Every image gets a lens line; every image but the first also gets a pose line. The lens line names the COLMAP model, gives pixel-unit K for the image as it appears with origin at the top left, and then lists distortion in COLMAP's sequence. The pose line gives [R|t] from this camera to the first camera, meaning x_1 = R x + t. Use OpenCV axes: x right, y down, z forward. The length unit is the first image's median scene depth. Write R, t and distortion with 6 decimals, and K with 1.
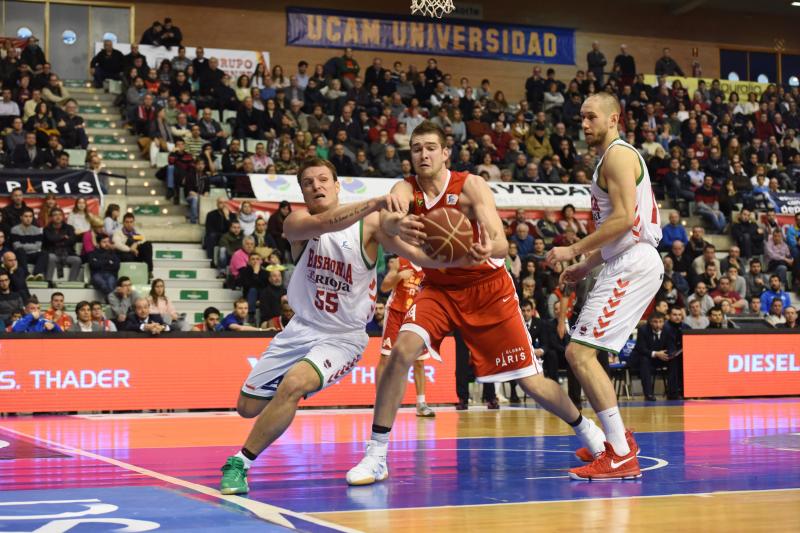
lens RADIAL K [[1813.2, 0, 400.0], [0, 1813.2, 266.5], [0, 0, 1]] dist [-0.048713, 0.247830]
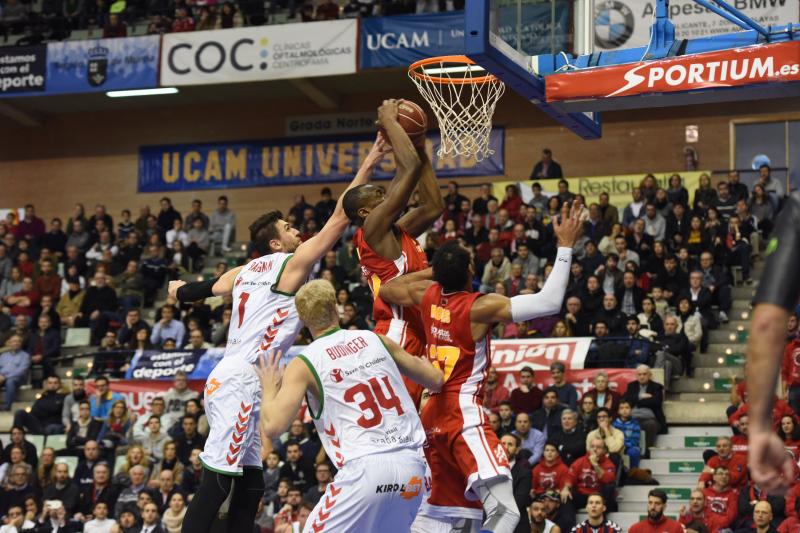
lens RADIAL K [[2243.8, 0, 400.0], [0, 2243.8, 266.5], [0, 0, 1]] dist [0.288769, -0.449757]
pose [[0.670577, -0.071377, -0.738398, 0.776963], [0.007866, 0.995989, -0.089134, 0.008158], [0.741798, 0.053963, 0.668449, 0.371349]]
